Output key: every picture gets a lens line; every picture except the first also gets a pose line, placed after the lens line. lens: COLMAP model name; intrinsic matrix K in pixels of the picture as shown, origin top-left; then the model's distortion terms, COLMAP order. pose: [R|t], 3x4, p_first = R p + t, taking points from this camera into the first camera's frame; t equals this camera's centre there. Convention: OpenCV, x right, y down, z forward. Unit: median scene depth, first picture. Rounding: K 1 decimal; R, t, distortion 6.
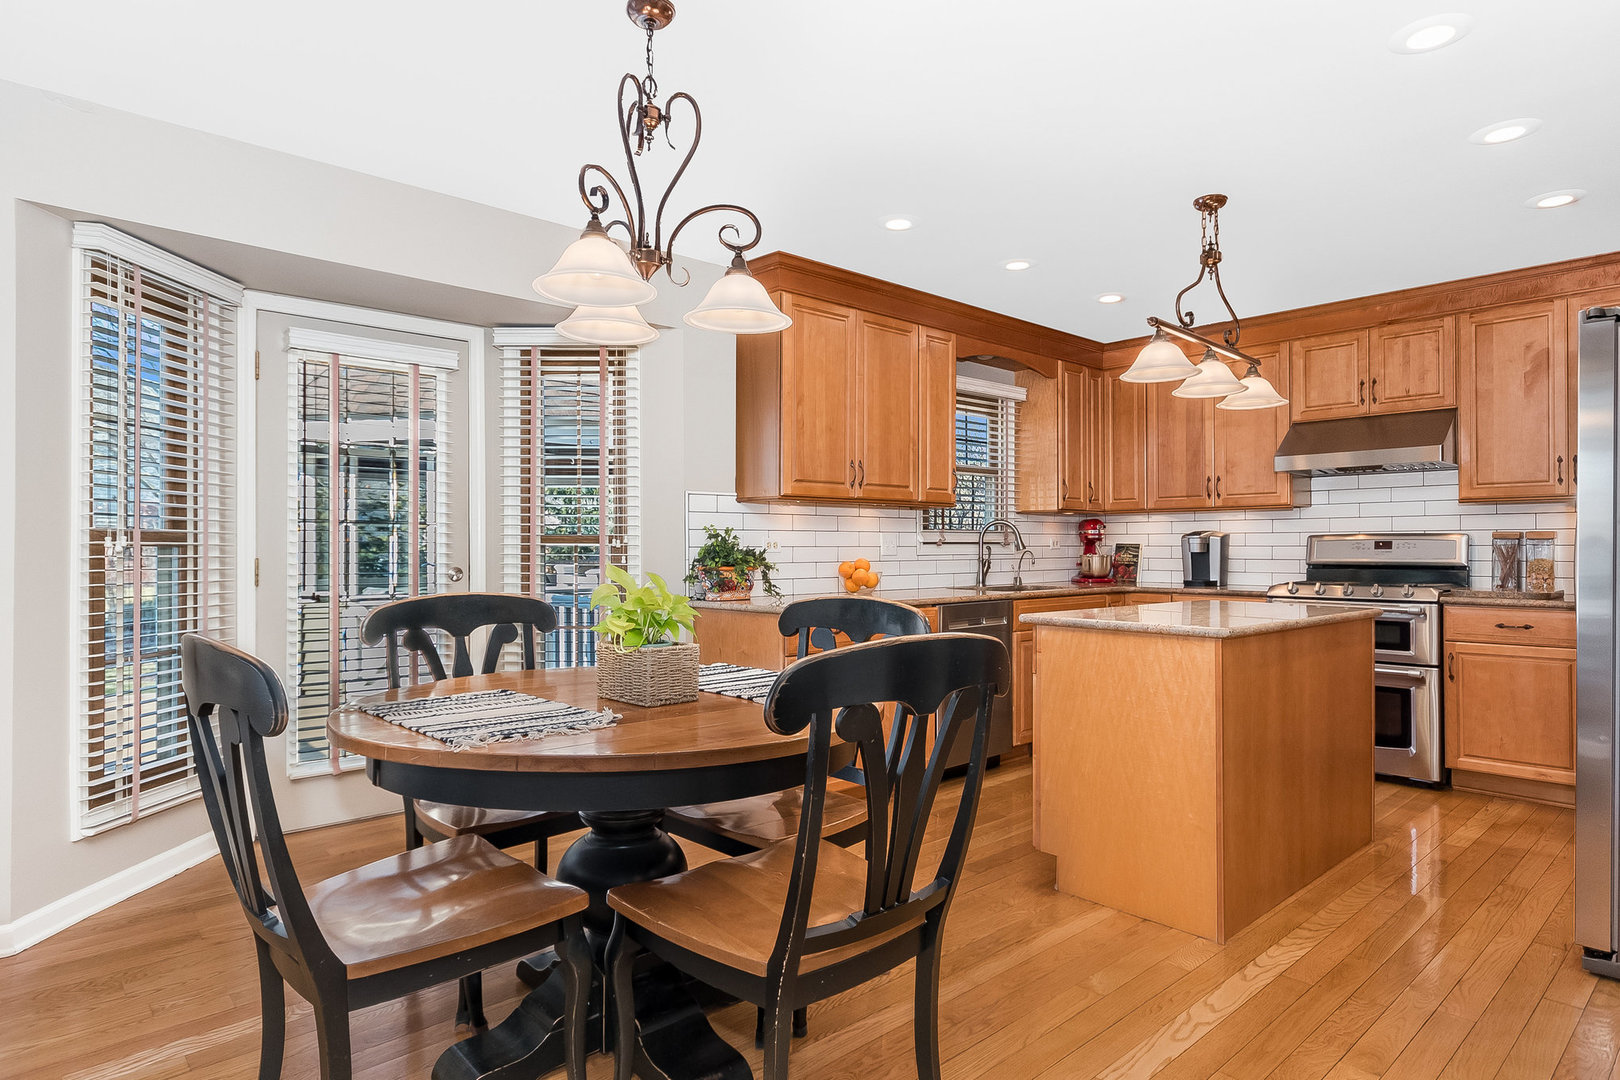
lens RADIAL K [[916.7, 0, 806.7], [0, 916.7, 547.0], [0, 0, 1]] dist [0.010841, -0.003076]
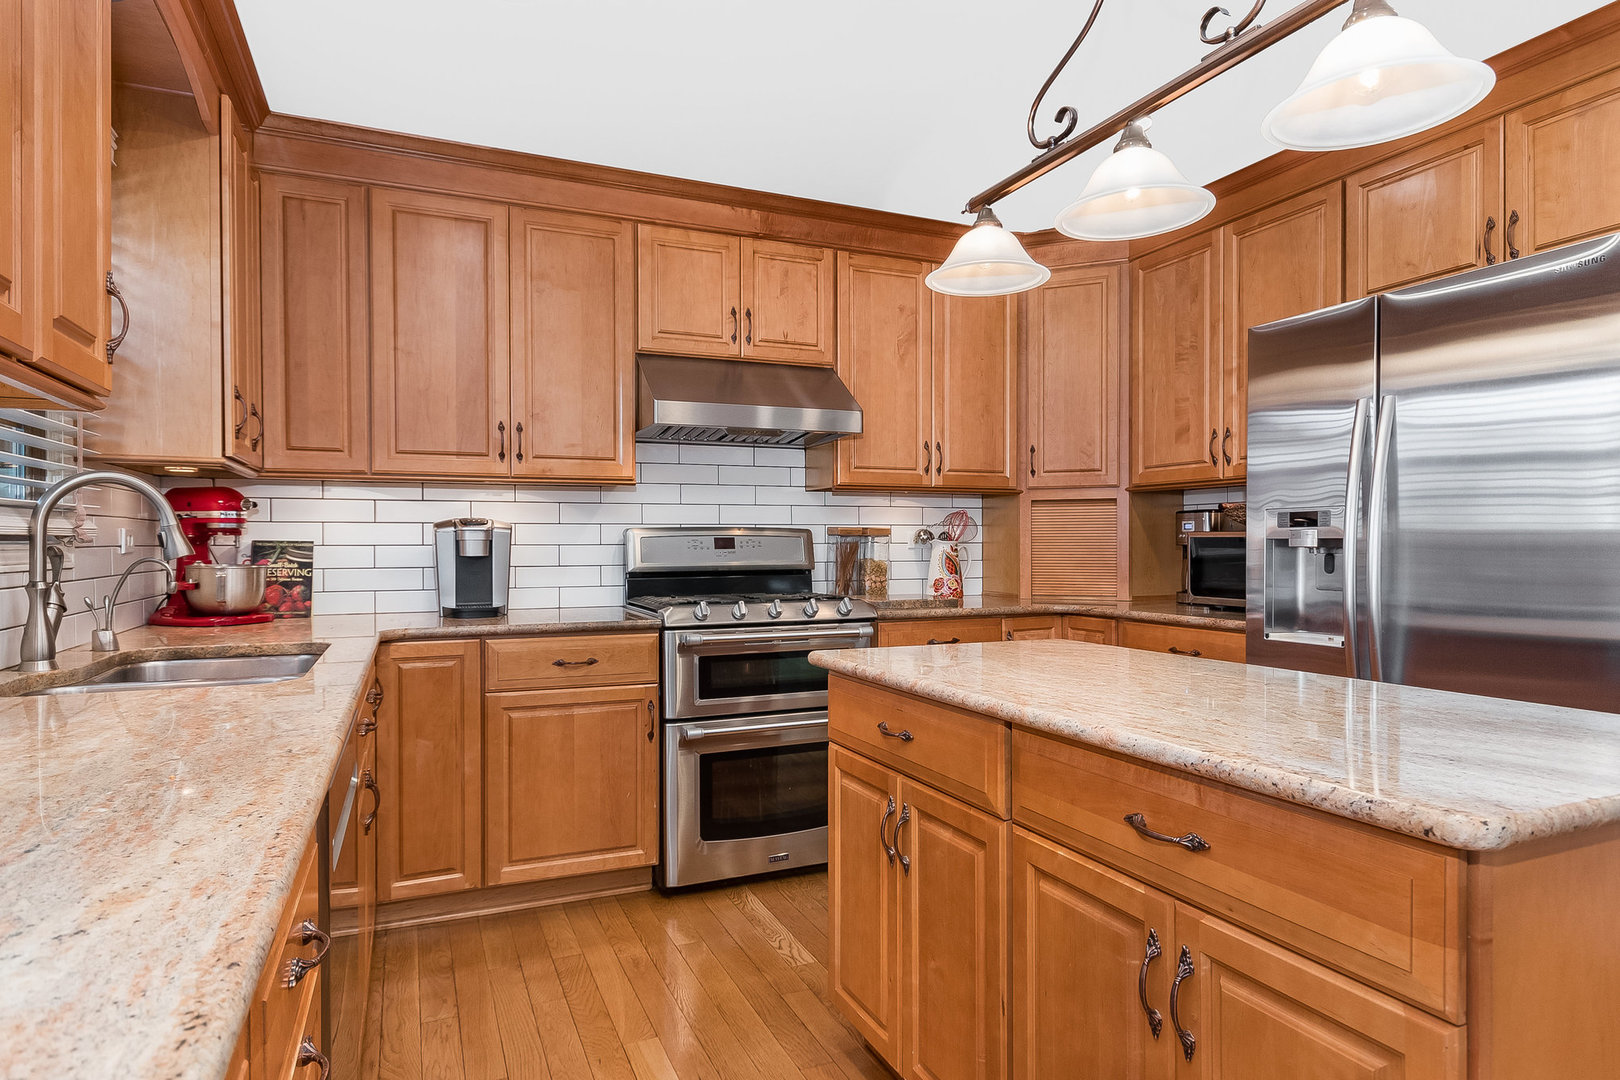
lens RADIAL K [[916.7, 0, 822.1], [0, 916.7, 543.4], [0, 0, 1]] dist [0.010841, -0.003076]
pose [[0.323332, -0.001553, 0.946284, -0.036762], [0.003849, 0.999993, 0.000326, -0.001564], [-0.946278, 0.003537, 0.323336, 0.707561]]
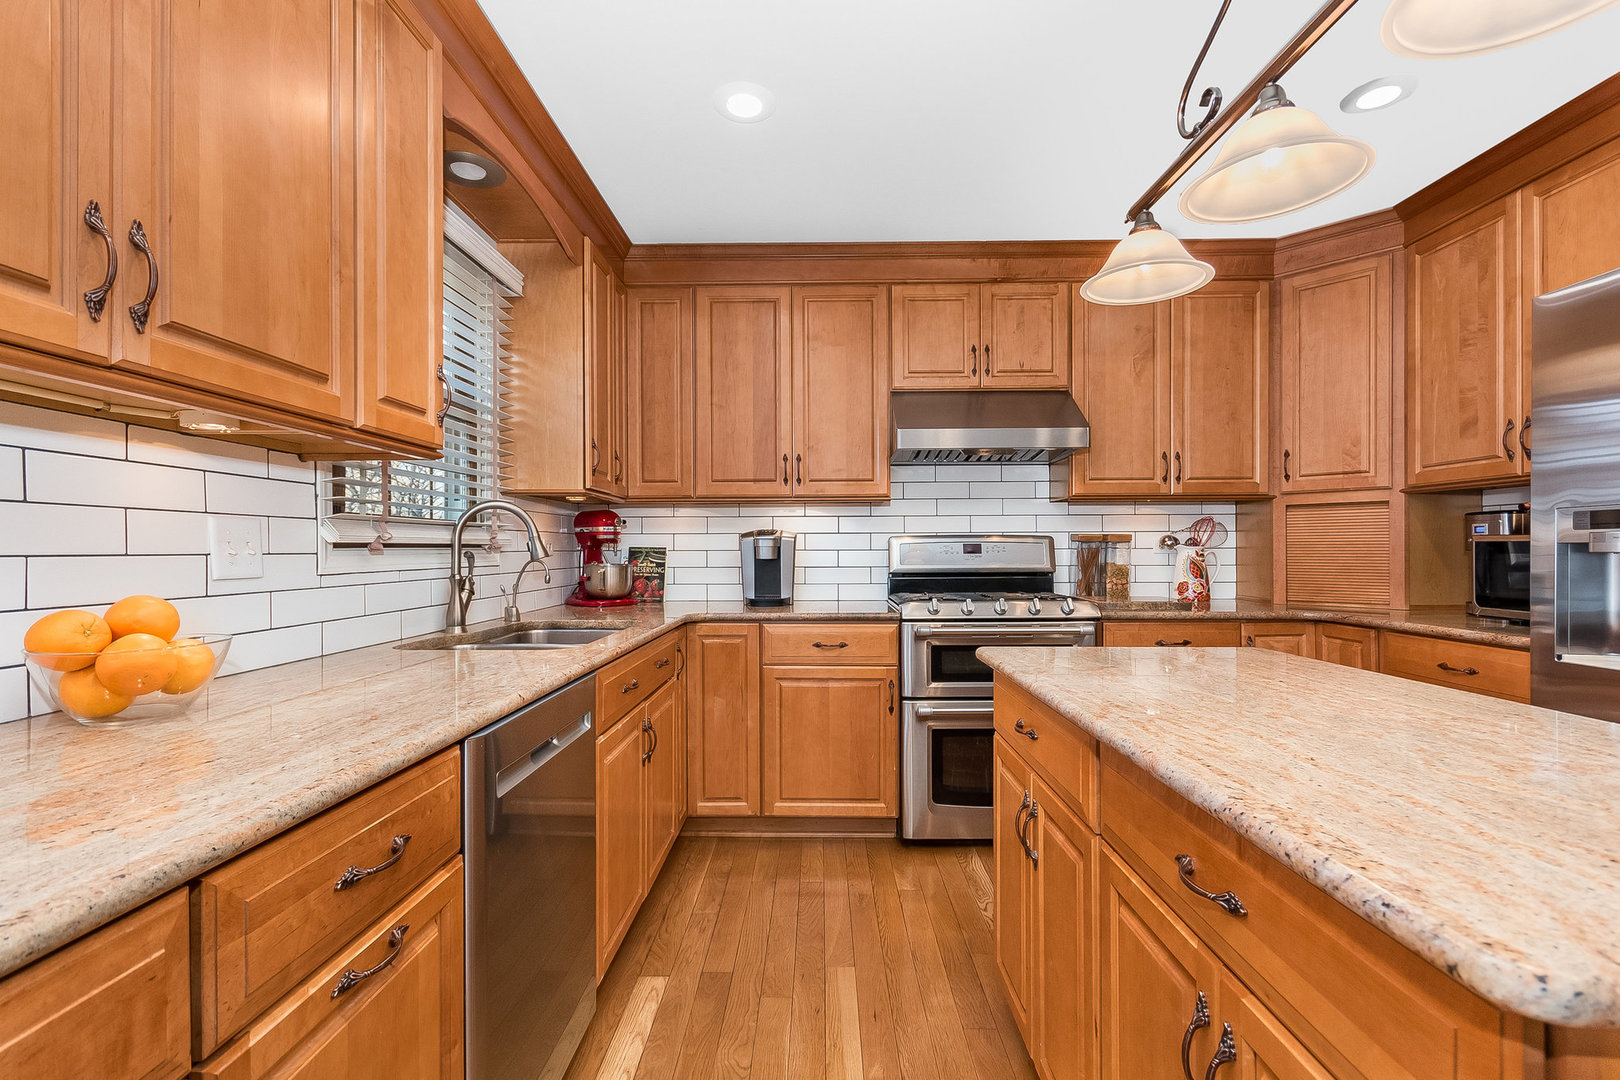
lens RADIAL K [[736.8, 0, 819.9], [0, 736.8, 546.0], [0, 0, 1]] dist [0.010598, -0.002478]
pose [[0.682368, 0.001088, 0.731008, 0.033921], [0.004398, 0.999975, -0.005594, -0.001166], [-0.730996, 0.007032, 0.682346, 0.653335]]
